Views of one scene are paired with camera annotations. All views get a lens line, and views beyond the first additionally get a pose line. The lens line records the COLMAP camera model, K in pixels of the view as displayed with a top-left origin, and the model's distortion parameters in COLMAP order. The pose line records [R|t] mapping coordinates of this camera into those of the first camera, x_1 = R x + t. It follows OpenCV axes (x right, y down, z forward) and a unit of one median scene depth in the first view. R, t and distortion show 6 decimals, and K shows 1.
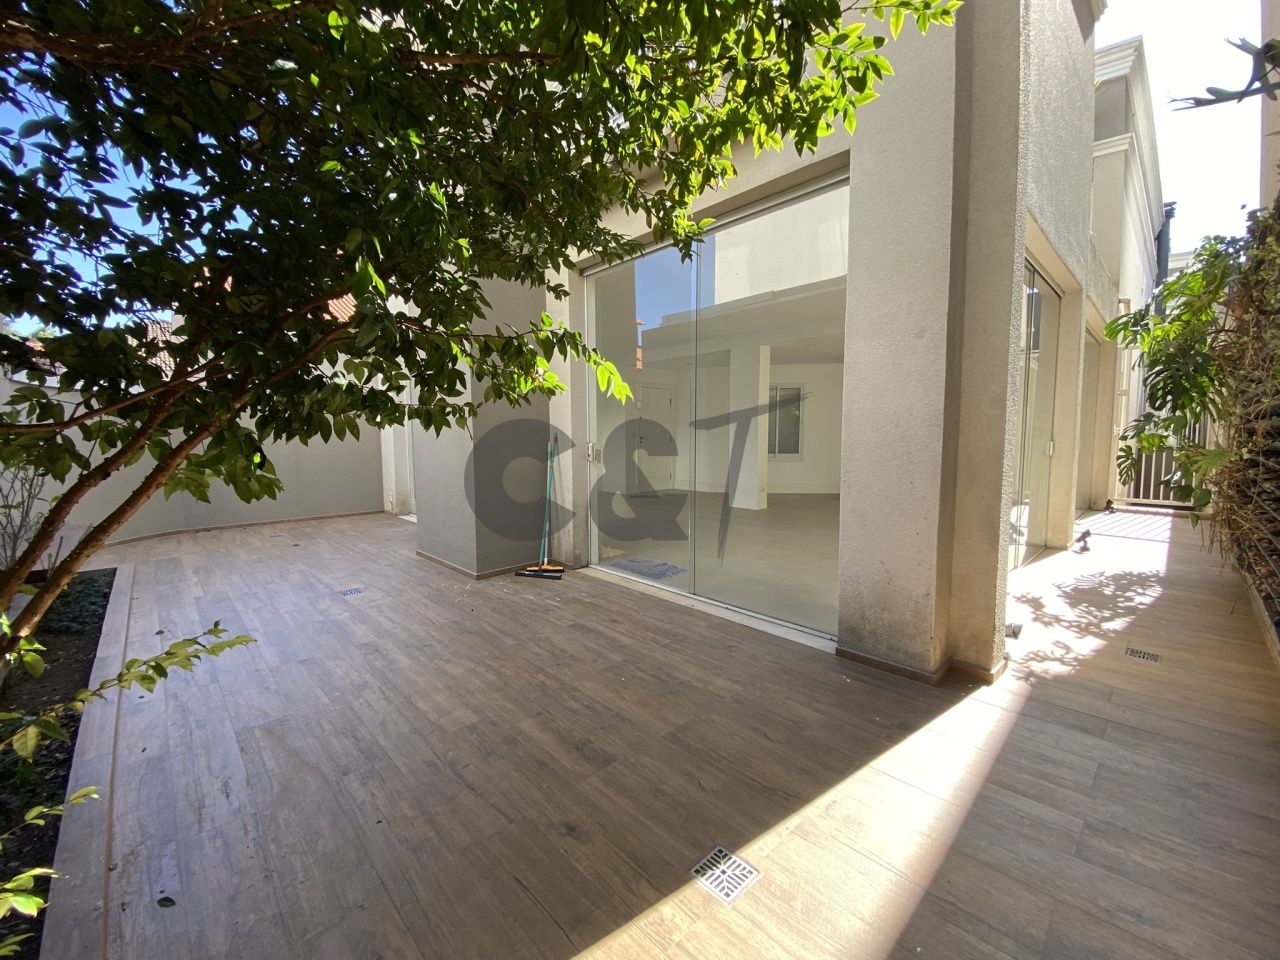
lens RADIAL K [[522.9, 0, 630.7], [0, 522.9, 480.9], [0, 0, 1]] dist [-0.006051, -0.001229]
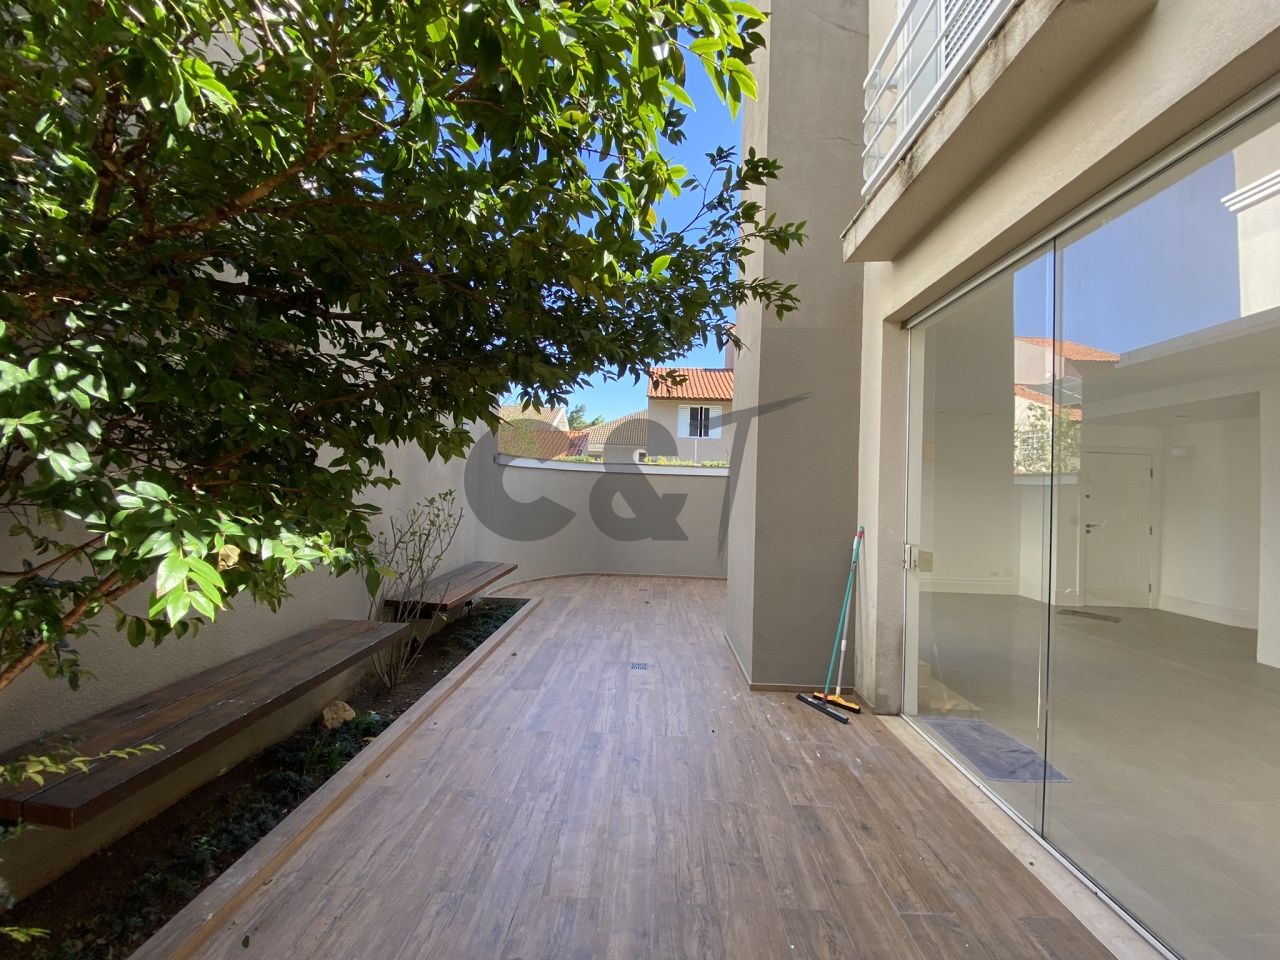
lens RADIAL K [[522.9, 0, 628.0], [0, 522.9, 468.8], [0, 0, 1]] dist [-0.006051, -0.001229]
pose [[0.701339, 0.006897, -0.712795, 0.206372], [-0.097061, 0.991564, -0.085907, -0.094474], [0.706189, 0.129435, 0.696092, 0.226242]]
